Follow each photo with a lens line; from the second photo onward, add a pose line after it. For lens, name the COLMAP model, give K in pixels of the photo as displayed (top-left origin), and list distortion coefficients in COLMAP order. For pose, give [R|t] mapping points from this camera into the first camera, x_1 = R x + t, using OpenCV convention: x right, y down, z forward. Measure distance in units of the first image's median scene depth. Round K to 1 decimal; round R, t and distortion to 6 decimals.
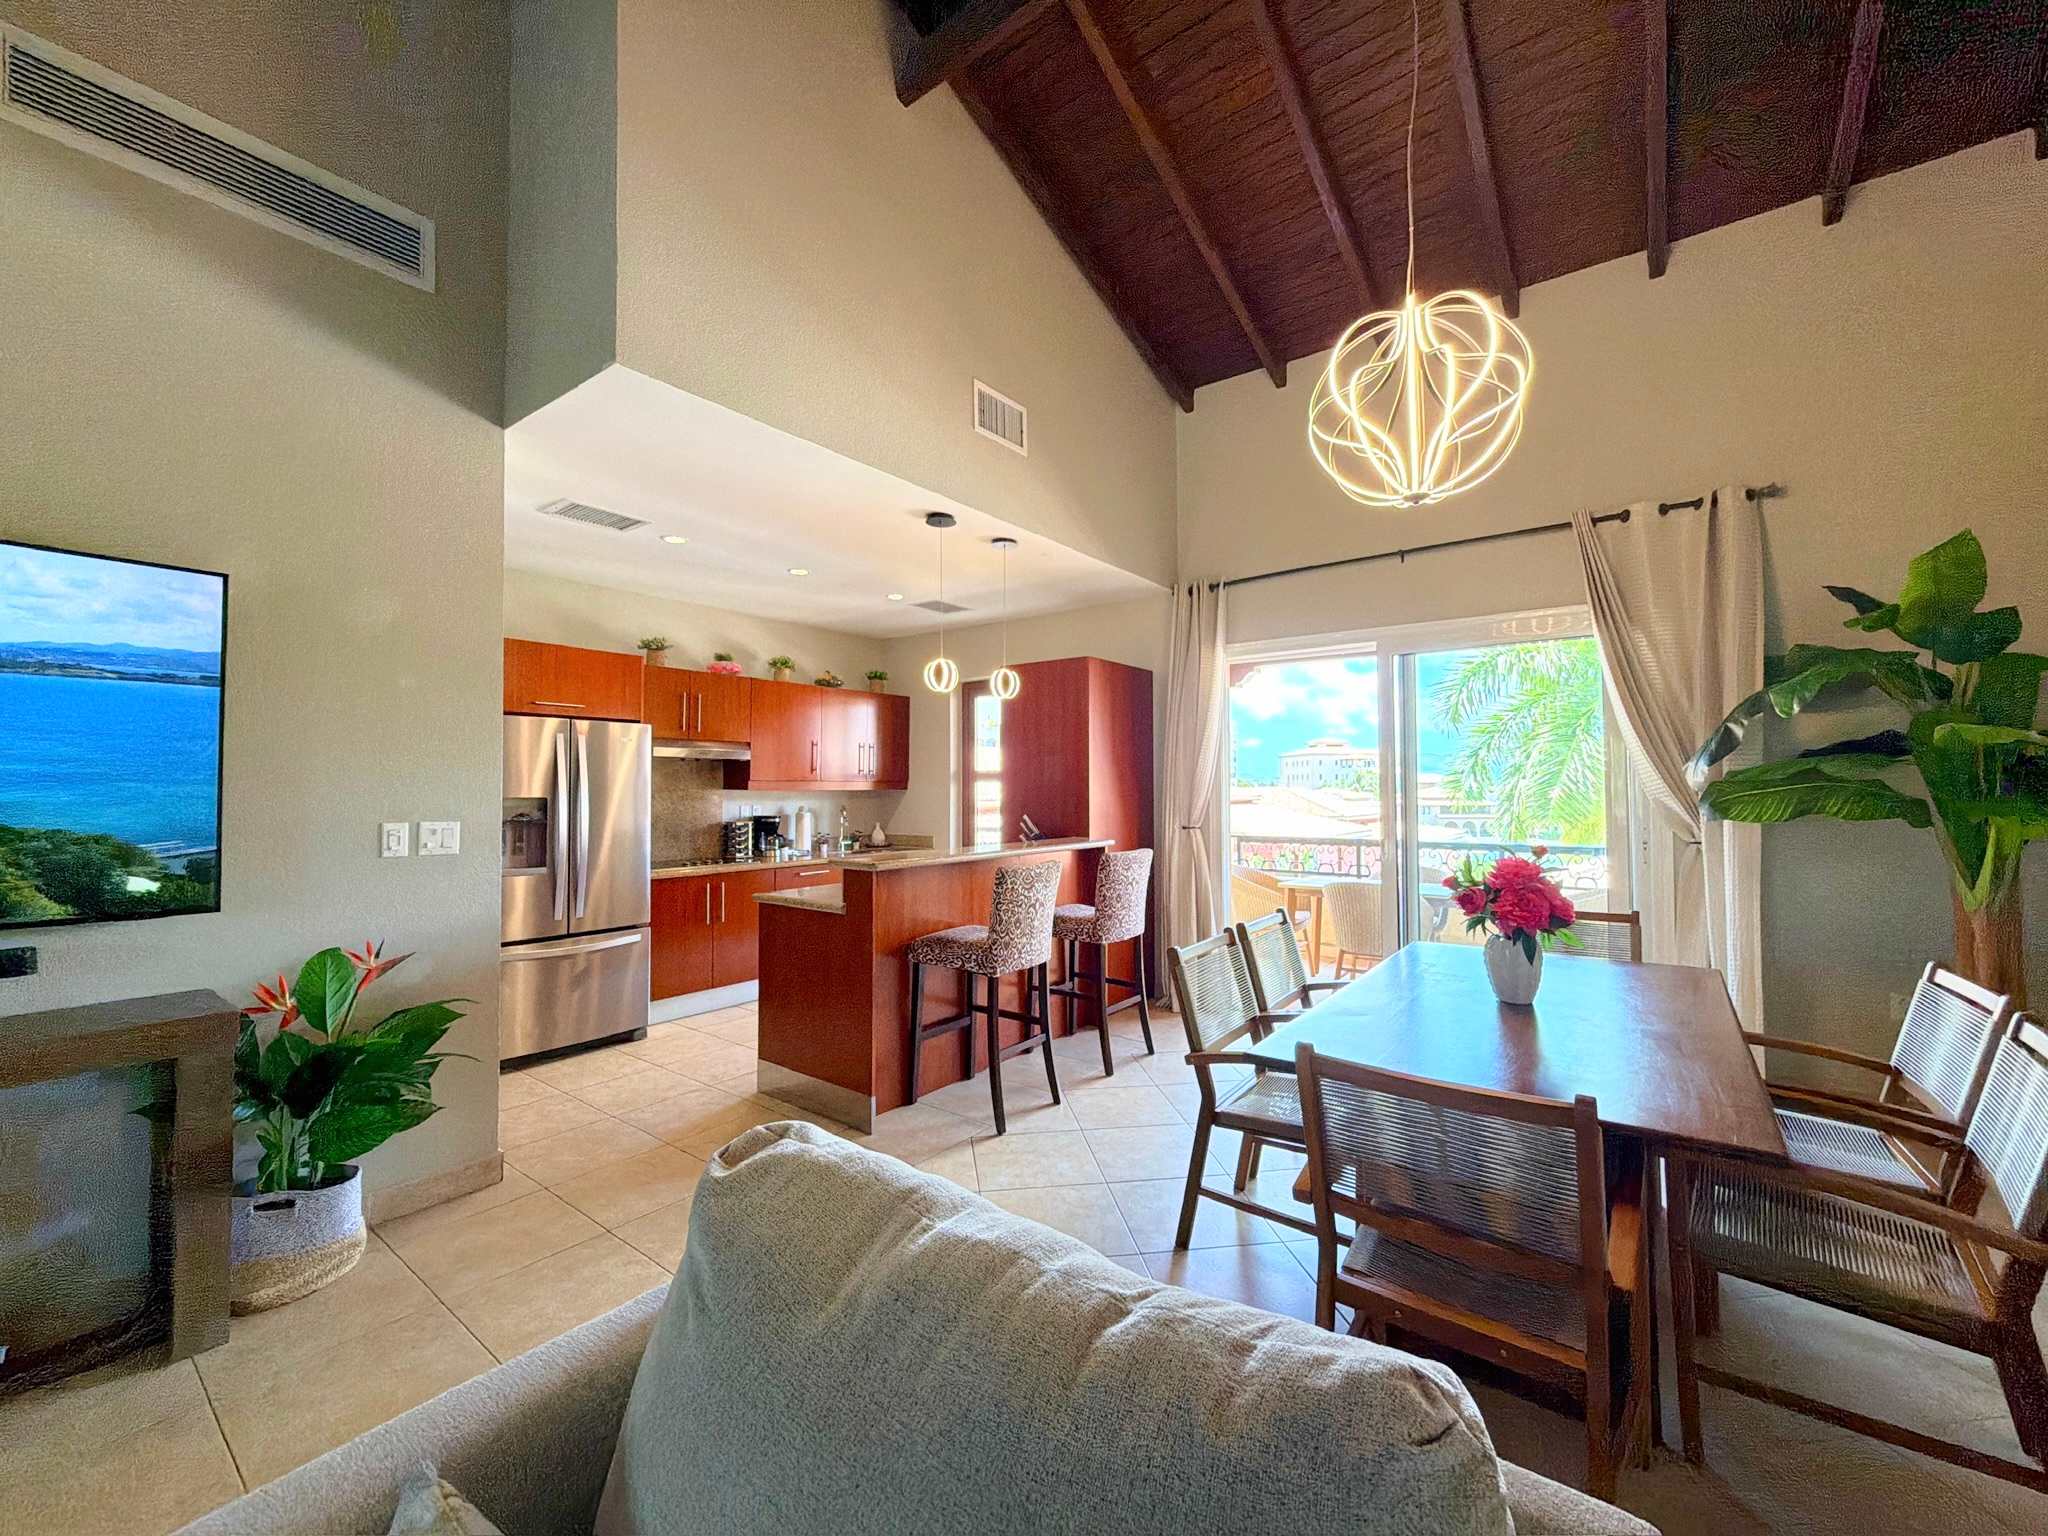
lens RADIAL K [[820.3, 0, 1024.0], [0, 820.3, 768.0], [0, 0, 1]] dist [-0.000214, 0.000257]
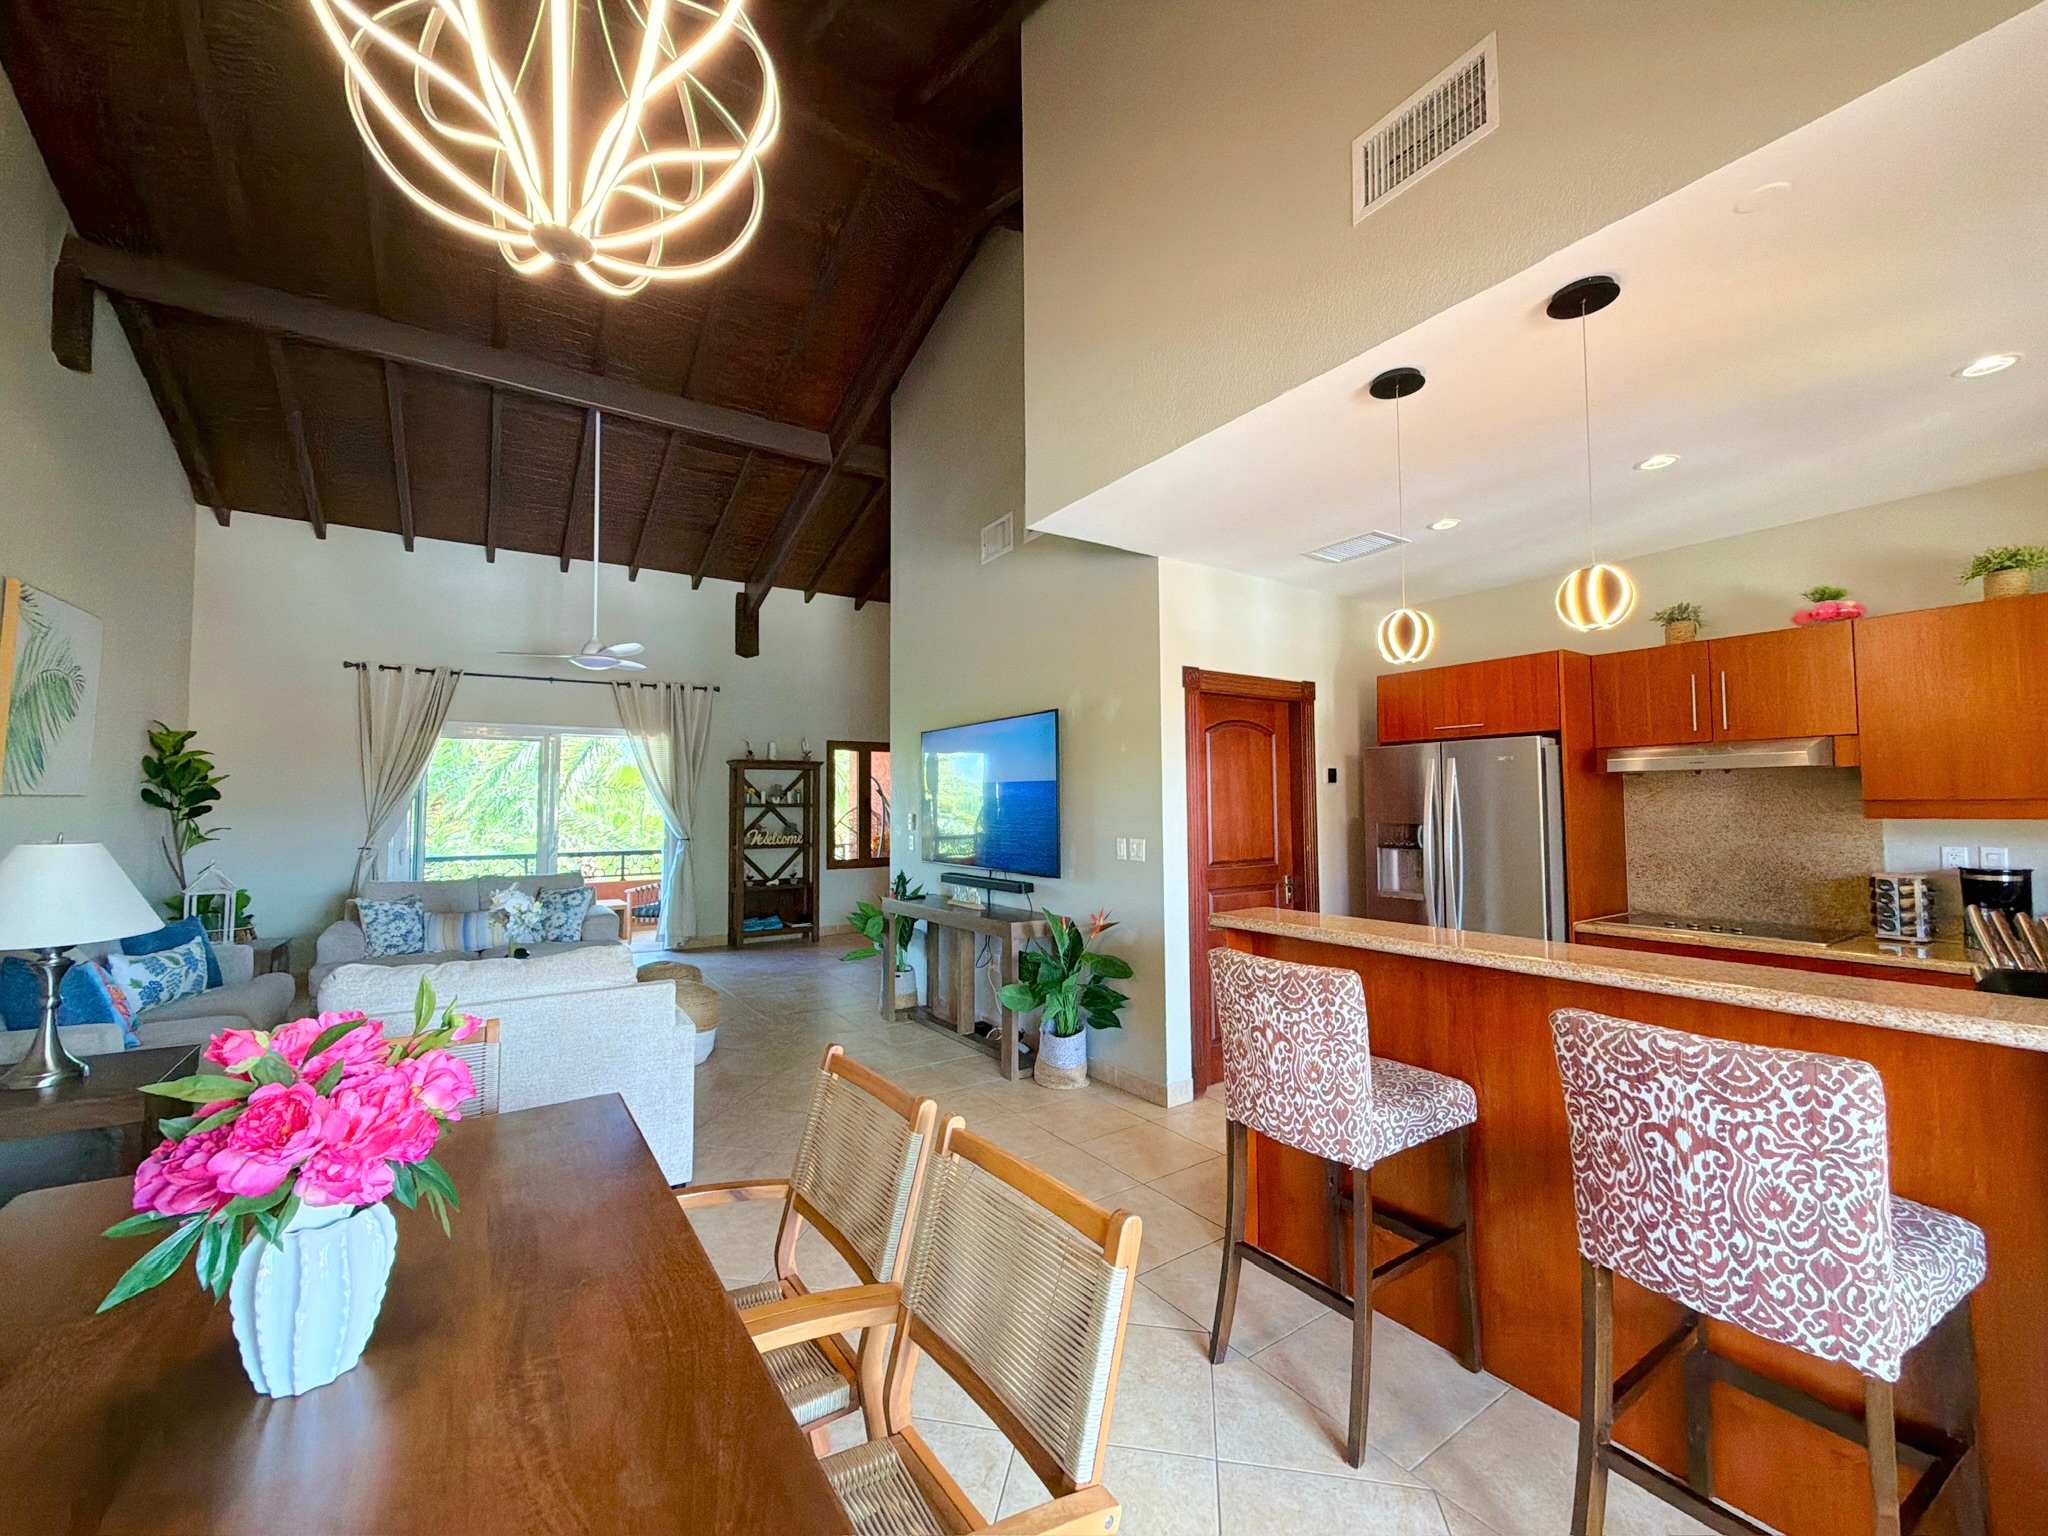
lens RADIAL K [[820.3, 0, 1024.0], [0, 820.3, 768.0], [0, 0, 1]] dist [-0.000214, 0.000257]
pose [[-0.333747, -0.032559, -0.942100, 0.497820], [0.033138, 0.998380, -0.046244, -0.001207], [0.942080, -0.046653, -0.332128, 0.842658]]
